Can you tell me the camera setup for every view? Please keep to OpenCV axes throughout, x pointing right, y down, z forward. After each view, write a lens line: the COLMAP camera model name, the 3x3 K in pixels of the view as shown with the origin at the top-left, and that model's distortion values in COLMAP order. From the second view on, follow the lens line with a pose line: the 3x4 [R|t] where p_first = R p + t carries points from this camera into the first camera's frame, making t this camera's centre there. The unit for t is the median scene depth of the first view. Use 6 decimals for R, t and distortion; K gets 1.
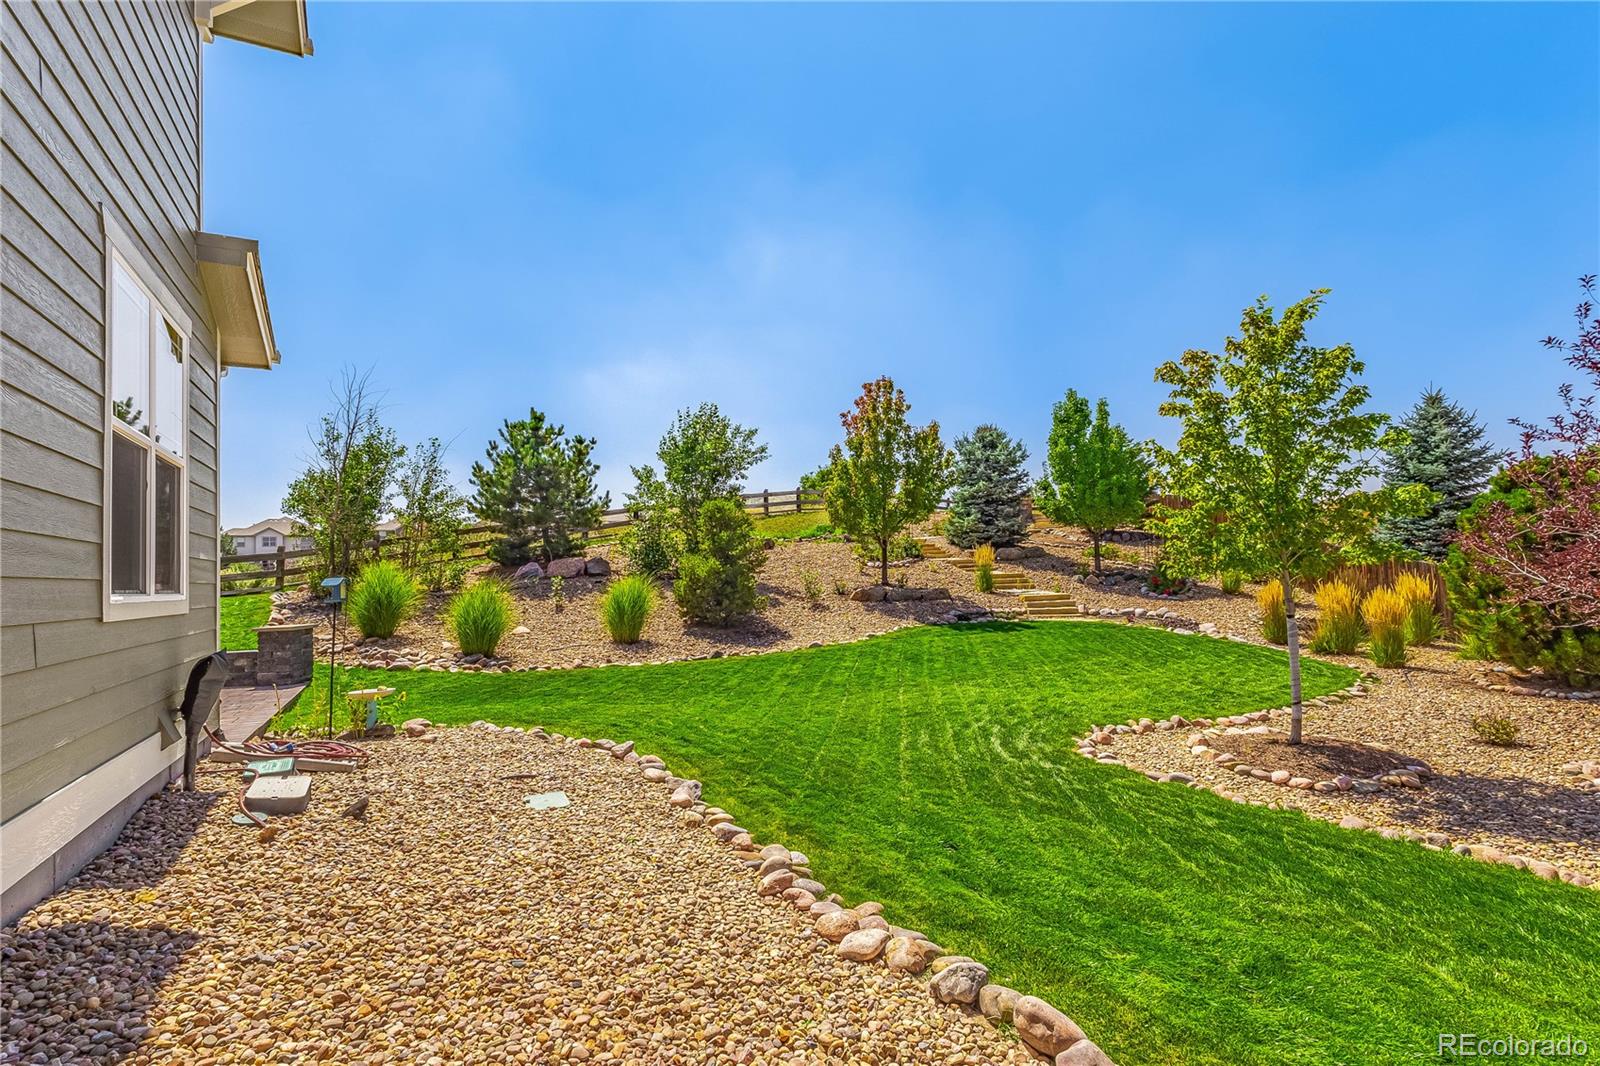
lens RADIAL K [[738.2, 0, 793.3], [0, 738.2, 534.2], [0, 0, 1]] dist [0.002575, 0.000702]
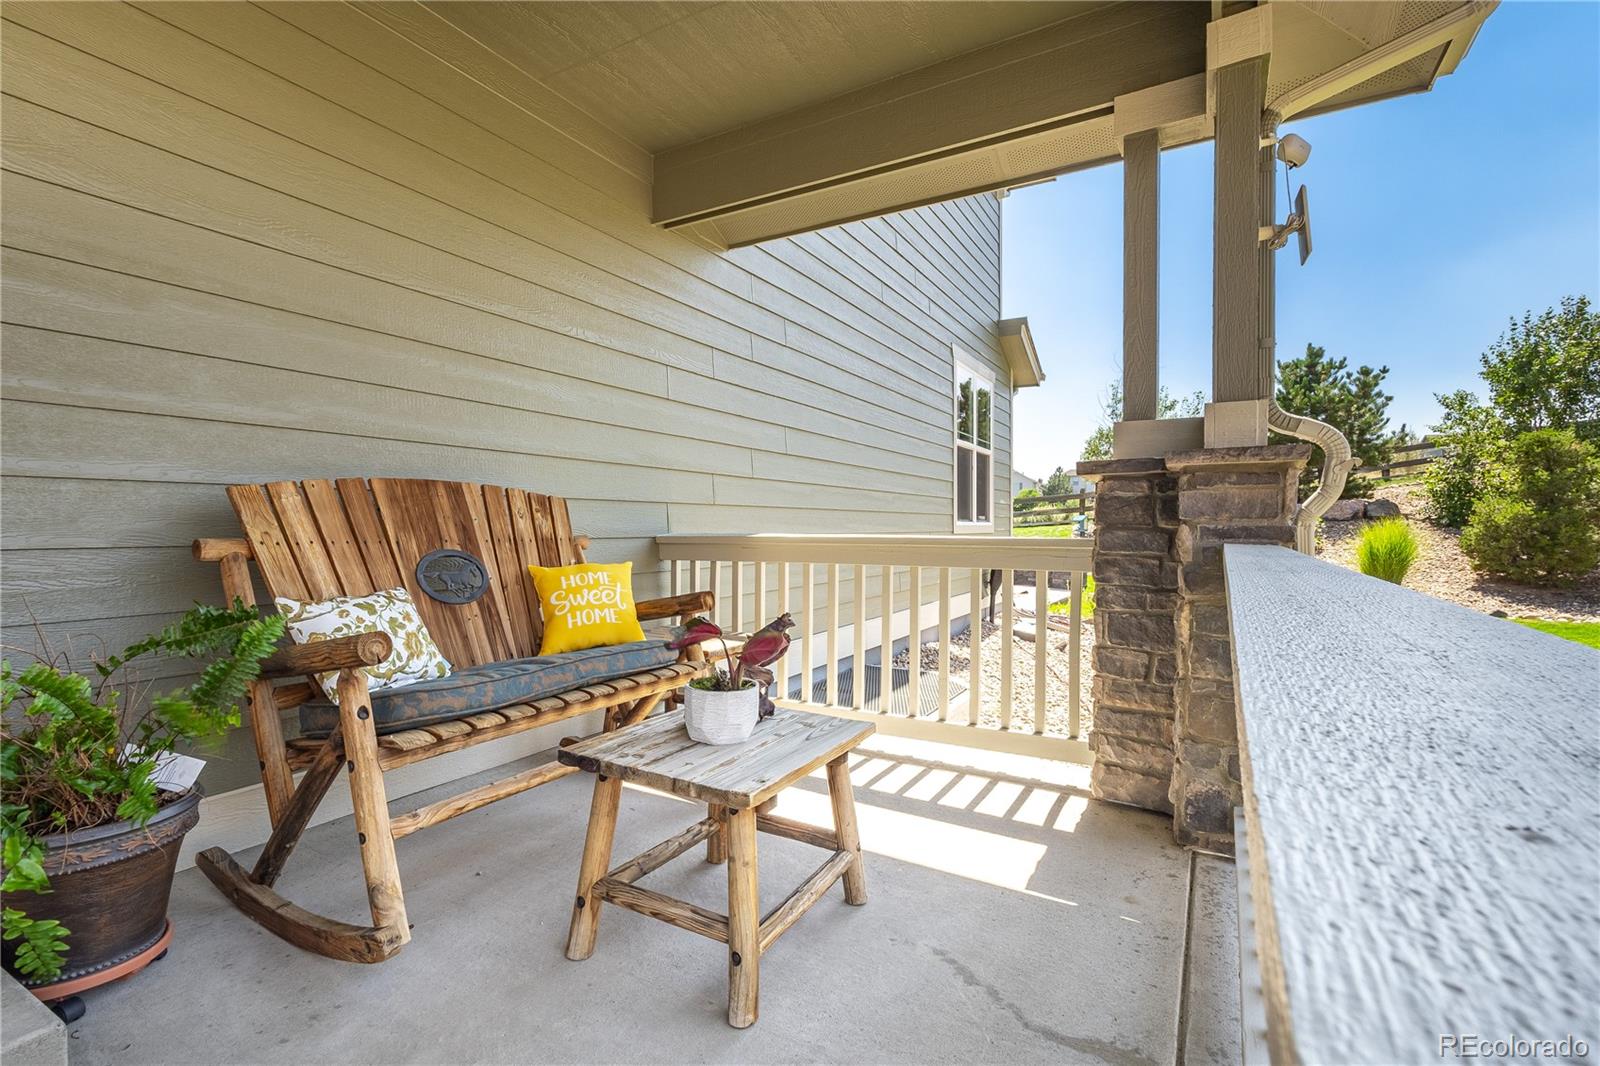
lens RADIAL K [[738.2, 0, 793.3], [0, 738.2, 534.2], [0, 0, 1]] dist [0.002575, 0.000702]
pose [[0.531525, 0.048490, -0.845654, 0.135706], [0.024196, 0.997083, 0.072381, -0.010149], [0.846697, -0.058934, 0.528801, -0.114751]]
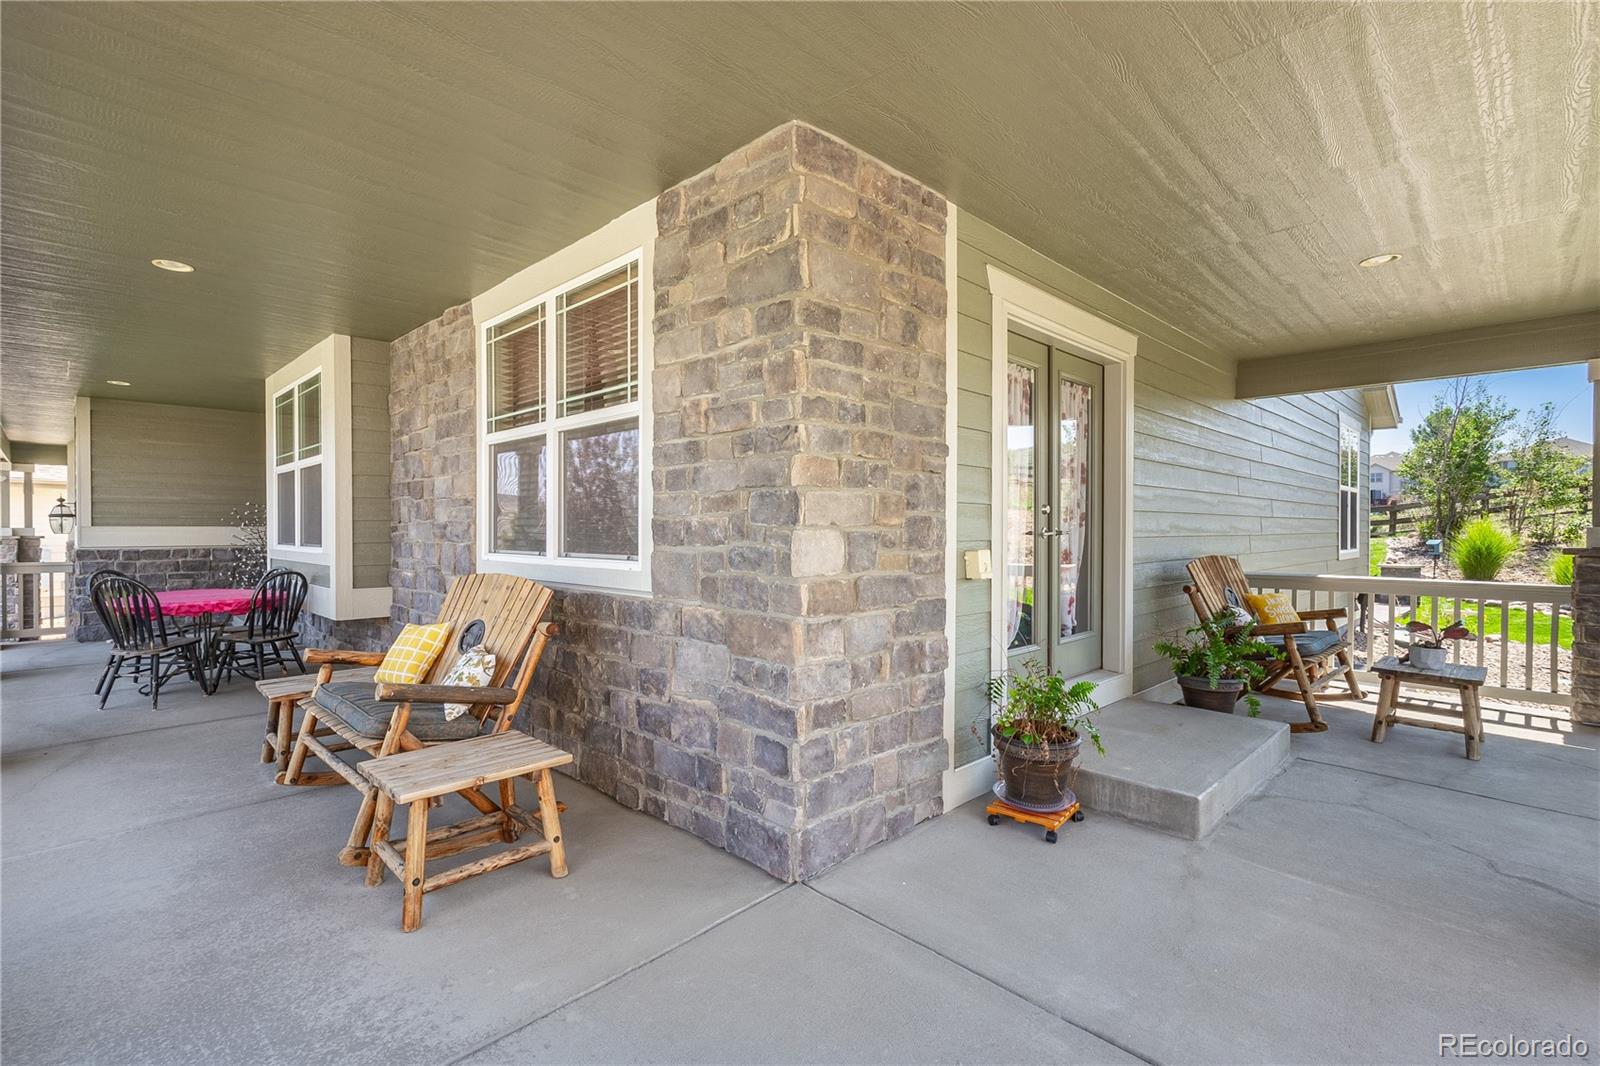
lens RADIAL K [[738.2, 0, 793.3], [0, 738.2, 534.2], [0, 0, 1]] dist [0.002575, 0.000702]
pose [[0.286982, 0.047371, -0.956764, 0.227025], [0.040156, 0.997304, 0.061423, -0.046398], [0.957094, -0.056047, 0.284306, -0.349222]]
